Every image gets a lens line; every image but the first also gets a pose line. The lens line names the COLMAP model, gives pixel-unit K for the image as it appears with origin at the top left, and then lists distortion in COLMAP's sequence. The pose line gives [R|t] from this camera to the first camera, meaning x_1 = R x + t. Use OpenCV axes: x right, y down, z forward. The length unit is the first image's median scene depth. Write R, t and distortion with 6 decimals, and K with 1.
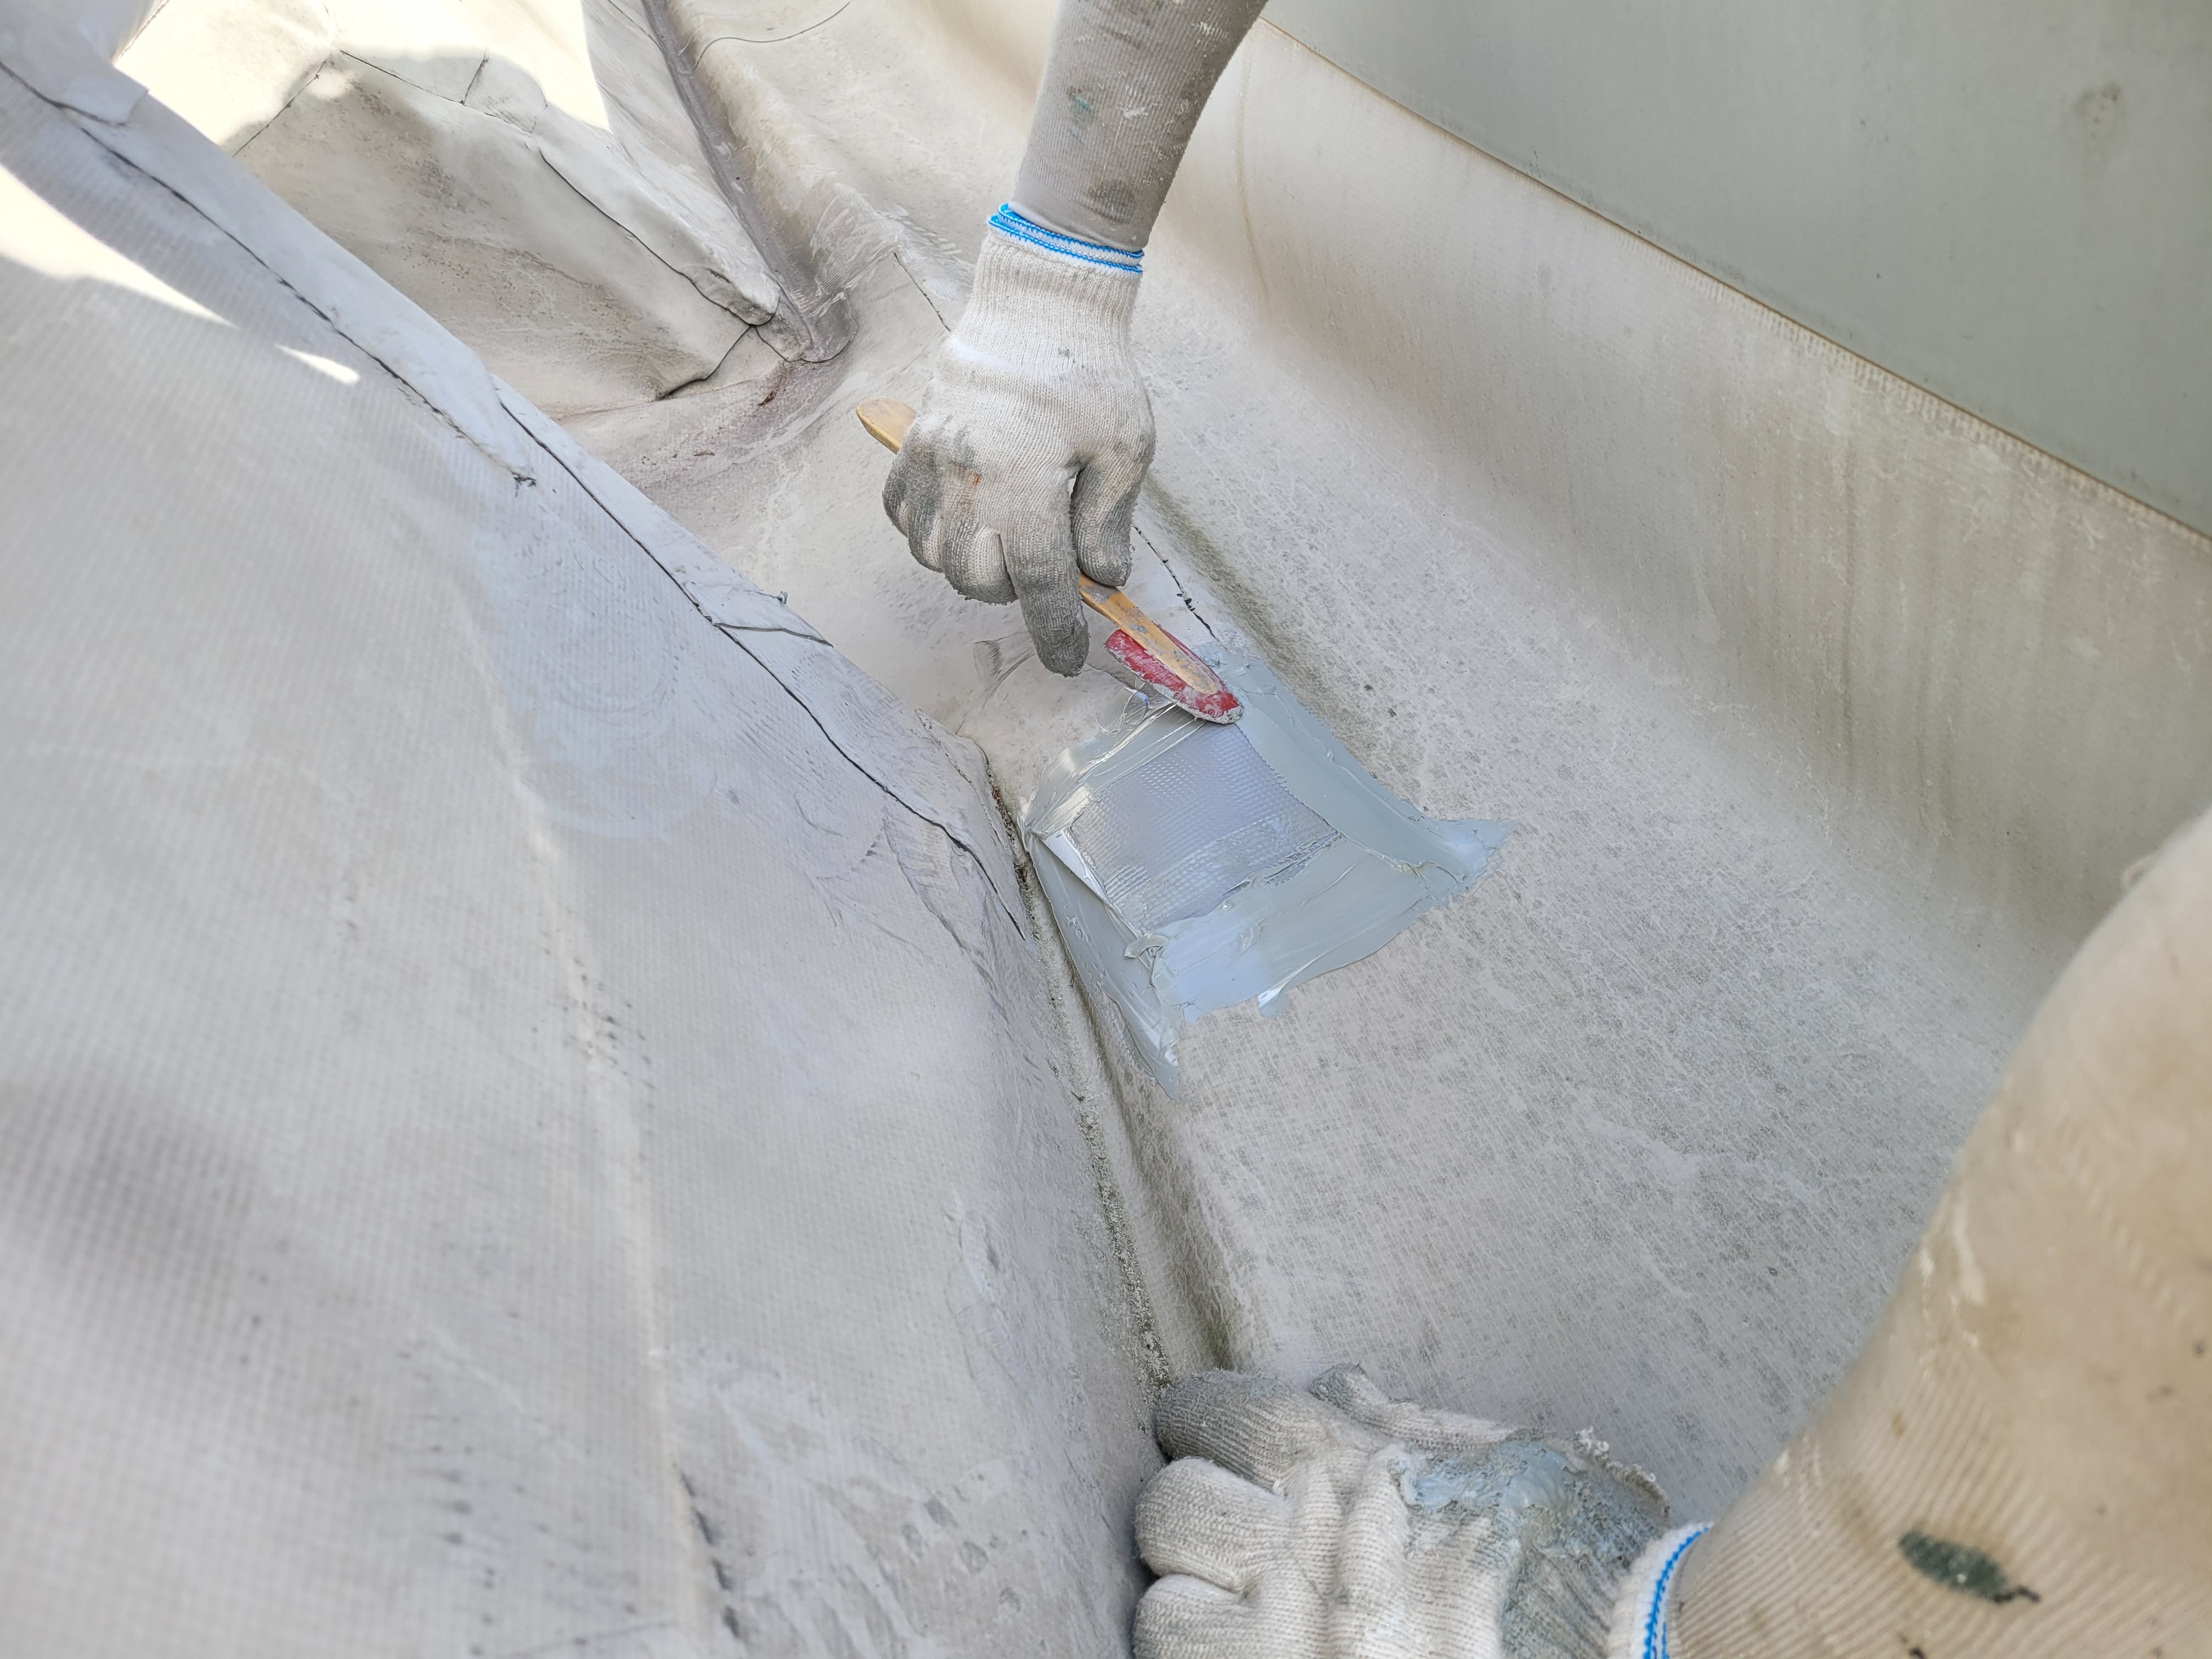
lens RADIAL K [[1666.5, 0, 1095.5], [0, 1666.5, 810.6], [0, 0, 1]] dist [0.049592, -0.047658]
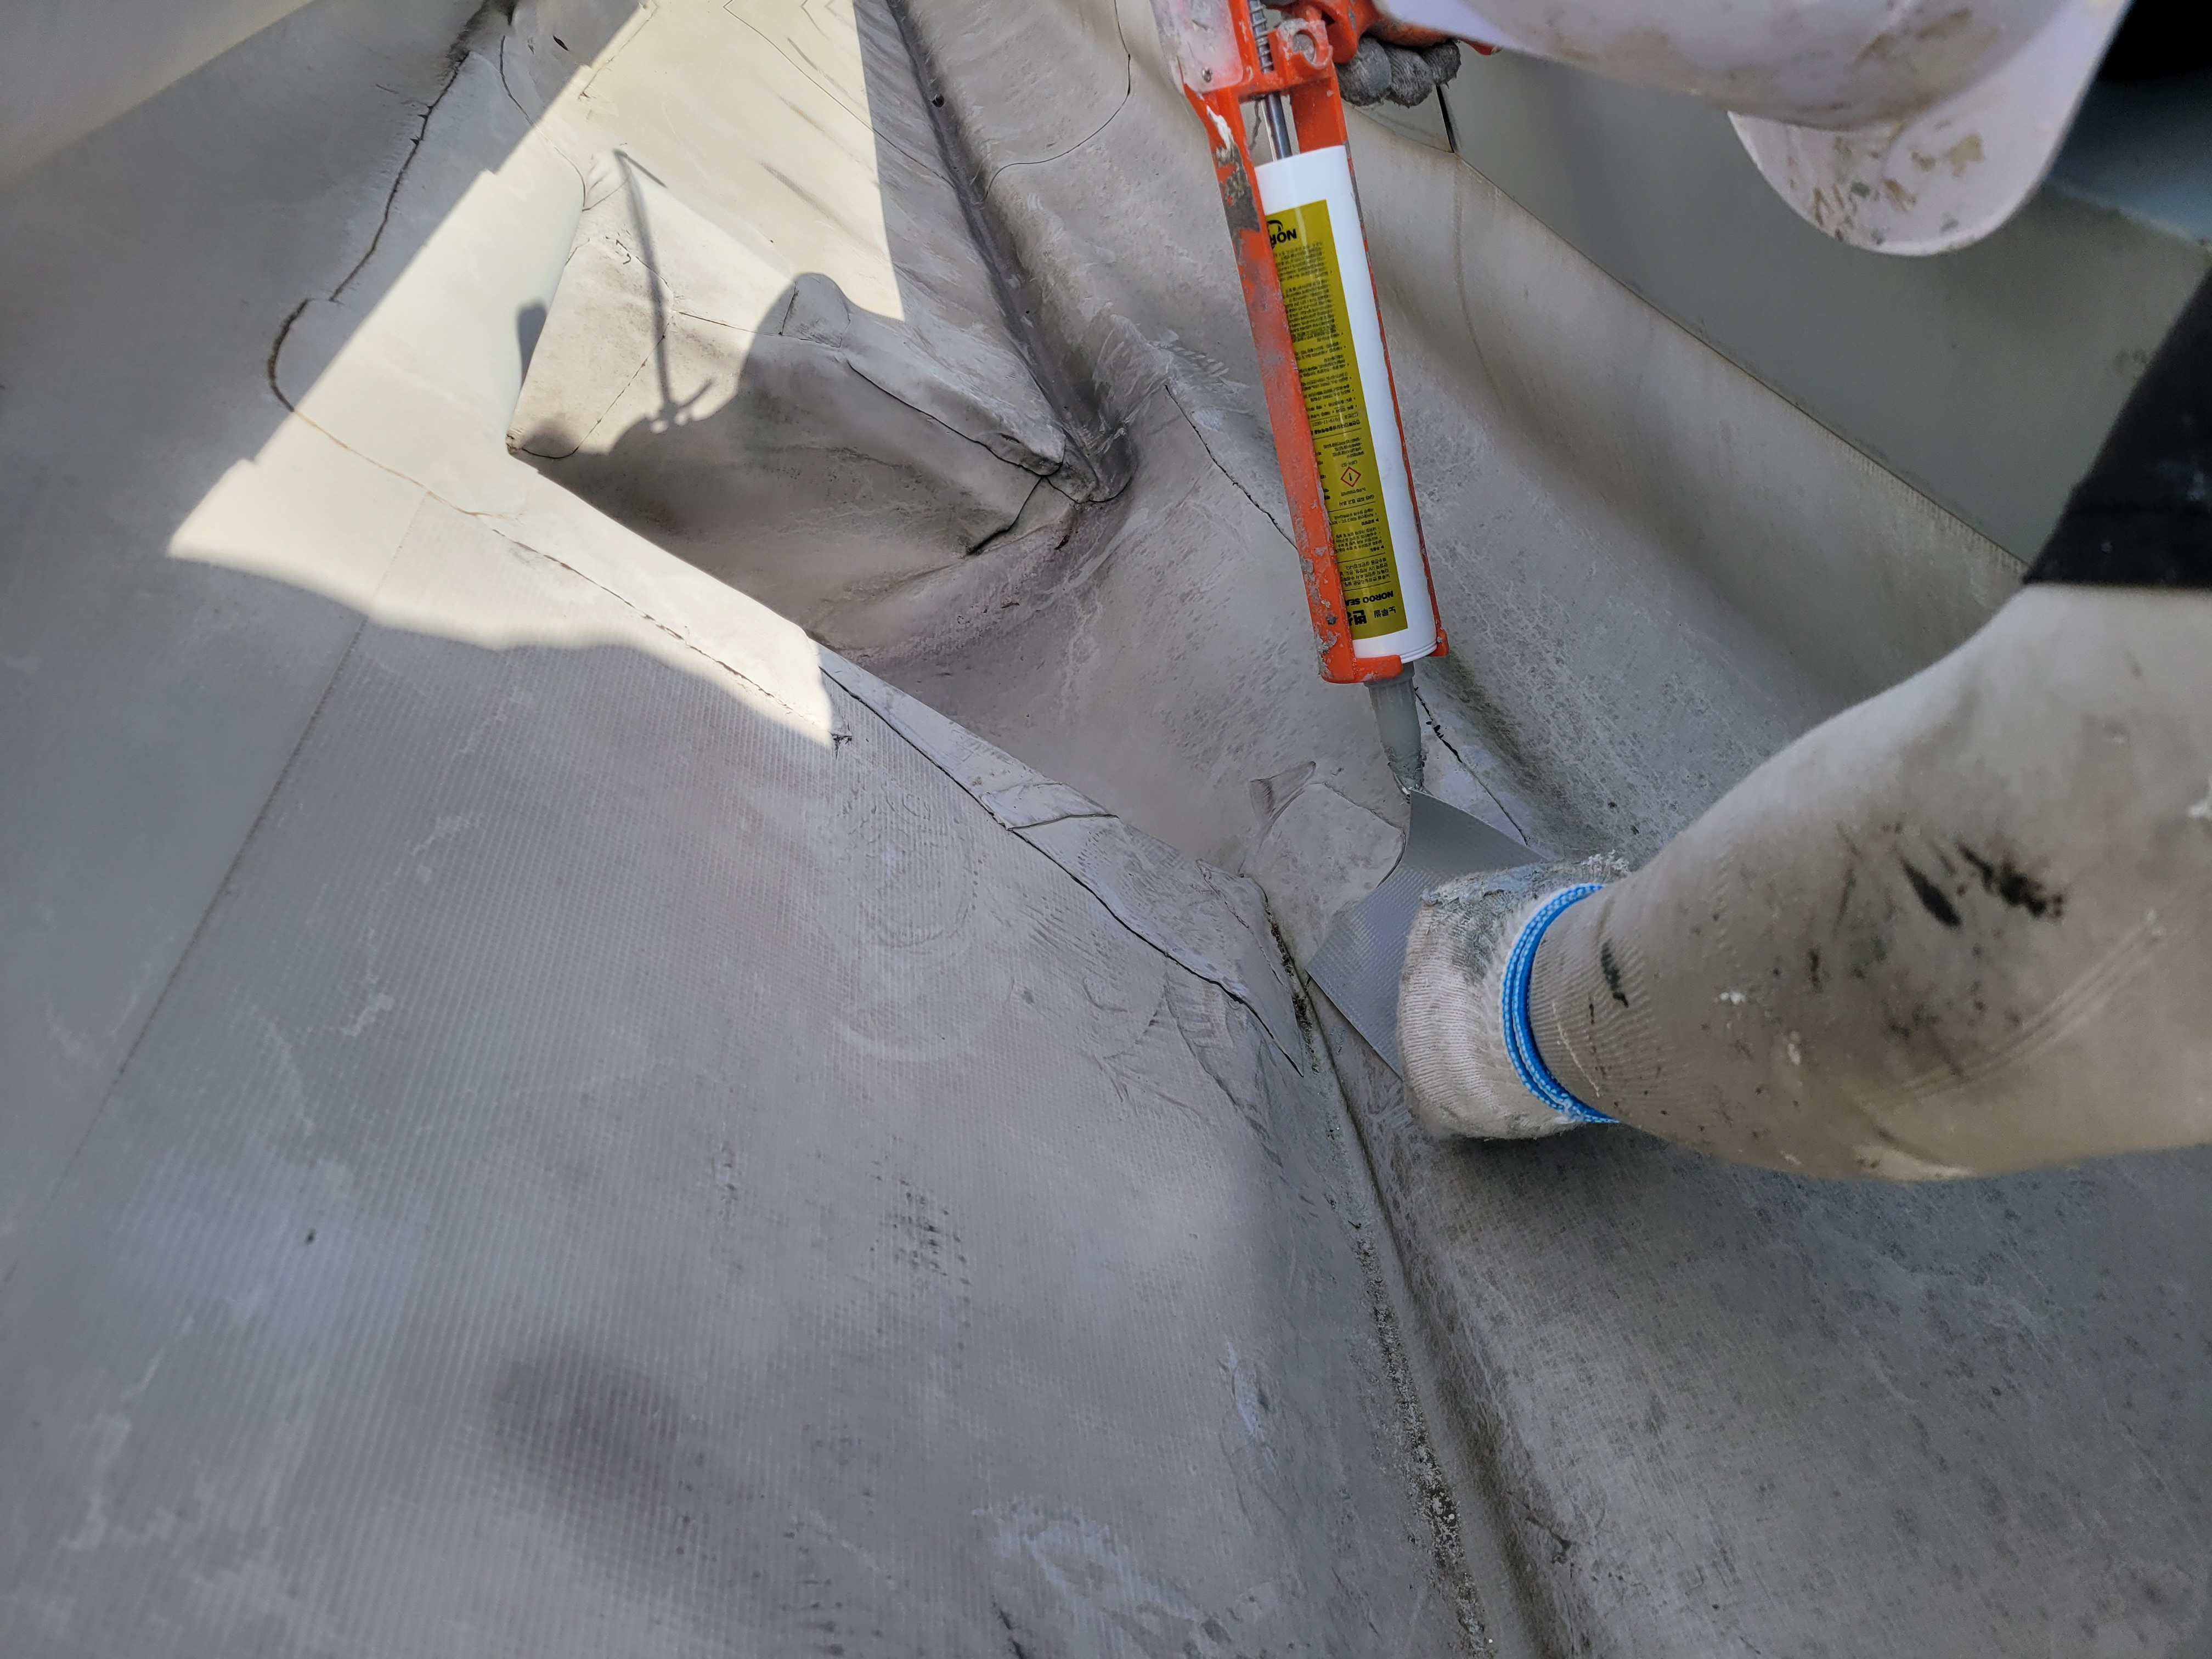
lens RADIAL K [[1666.5, 0, 1092.4], [0, 1666.5, 825.4], [0, 0, 1]] dist [0.049592, -0.047658]
pose [[0.970262, -0.095842, -0.222273, 0.104587], [0.098345, 0.995152, 0.000196, -0.126148], [0.221176, -0.022050, 0.974984, -0.148822]]
